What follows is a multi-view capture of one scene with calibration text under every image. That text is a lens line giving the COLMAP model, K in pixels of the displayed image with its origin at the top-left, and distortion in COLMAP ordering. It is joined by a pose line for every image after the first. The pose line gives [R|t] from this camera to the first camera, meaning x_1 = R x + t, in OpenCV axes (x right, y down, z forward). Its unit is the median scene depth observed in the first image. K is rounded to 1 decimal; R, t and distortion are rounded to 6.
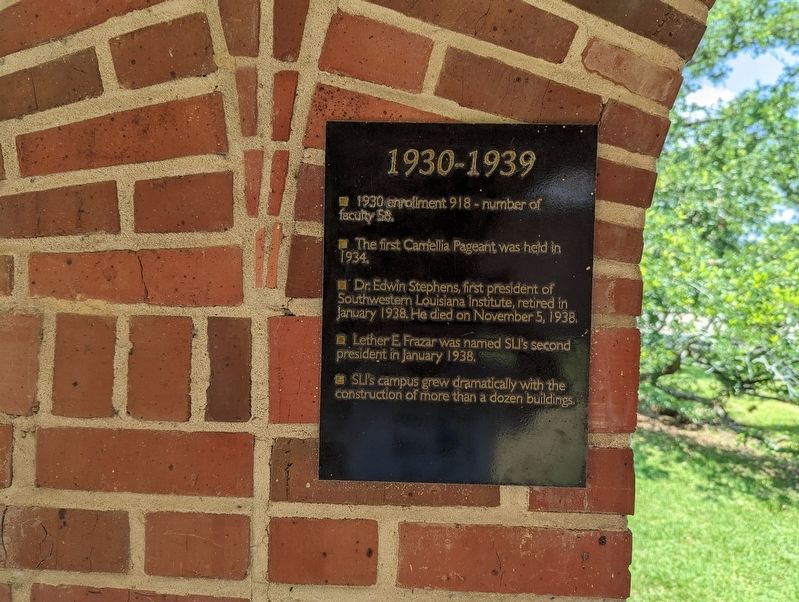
lens RADIAL K [[571.1, 0, 406.9], [0, 571.1, 305.0], [0, 0, 1]] dist [0.031659, -0.042000]
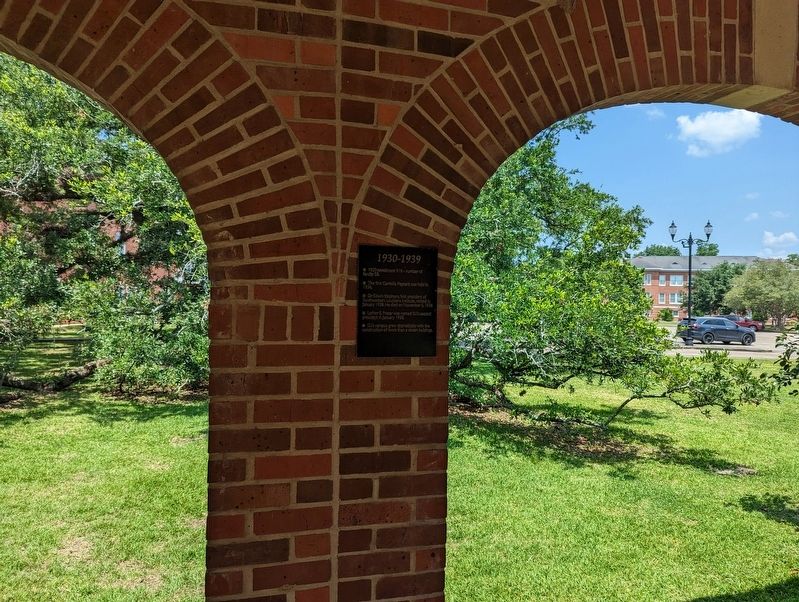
lens RADIAL K [[571.1, 0, 399.7], [0, 571.1, 306.2], [0, 0, 1]] dist [0.031659, -0.042000]
pose [[0.950019, -0.004965, 0.312152, -0.860973], [0.011041, 0.999782, -0.017700, 0.076340], [-0.311996, 0.020262, 0.949867, -1.954398]]
